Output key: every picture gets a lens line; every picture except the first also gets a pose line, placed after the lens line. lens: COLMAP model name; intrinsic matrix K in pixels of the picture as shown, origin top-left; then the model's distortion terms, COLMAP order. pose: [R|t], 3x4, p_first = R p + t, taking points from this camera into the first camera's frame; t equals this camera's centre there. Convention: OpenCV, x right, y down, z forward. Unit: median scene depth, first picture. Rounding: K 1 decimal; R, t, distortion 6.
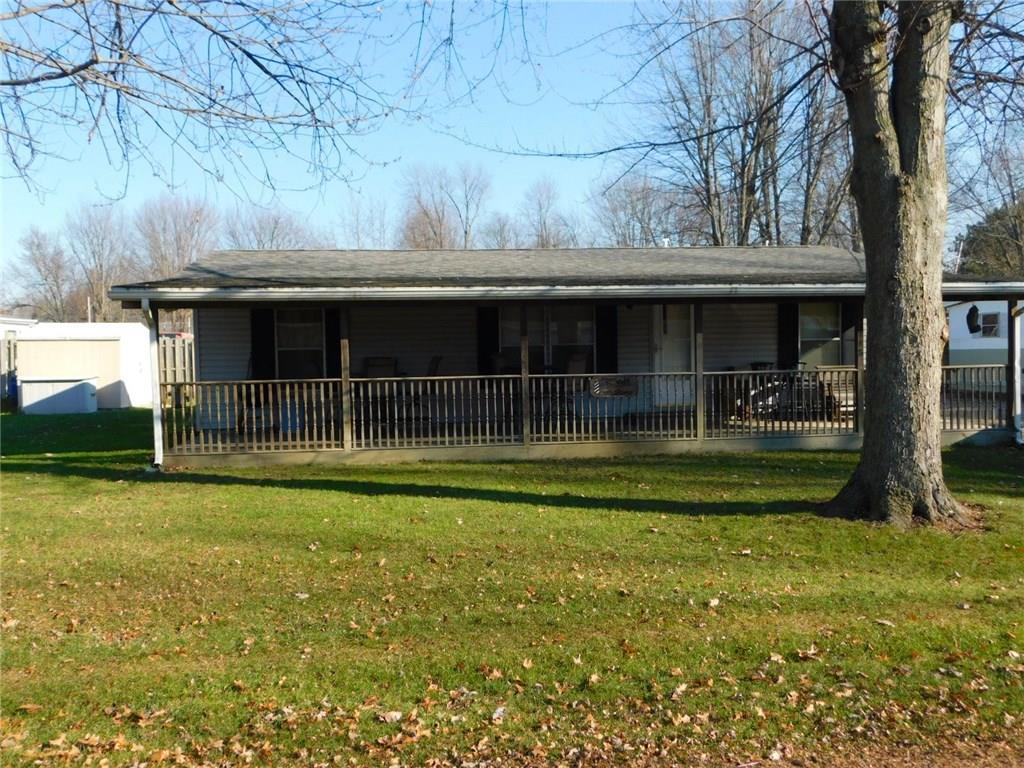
lens RADIAL K [[922.8, 0, 512.0], [0, 922.8, 384.0], [0, 0, 1]] dist [0.002210, 0.006992]
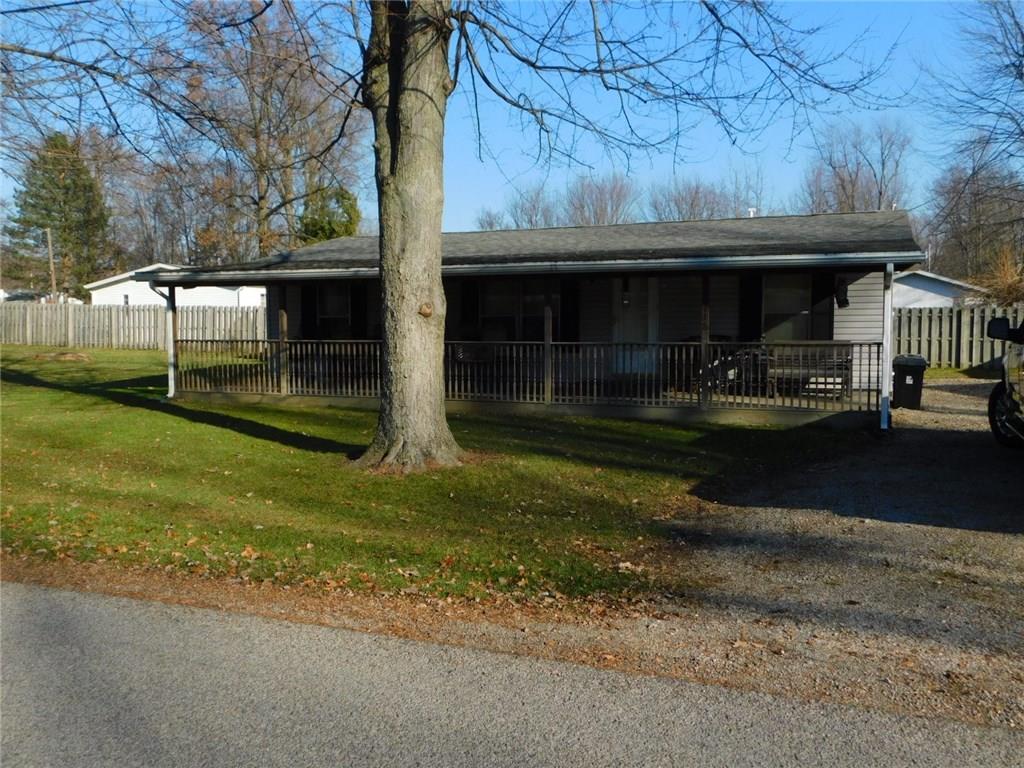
lens RADIAL K [[922.8, 0, 512.0], [0, 922.8, 384.0], [0, 0, 1]] dist [0.002210, 0.006992]
pose [[0.870811, 0.046762, -0.489389, 0.735303], [-0.029363, 0.998636, 0.043173, -0.009228], [0.490741, -0.023225, 0.870996, 0.022326]]
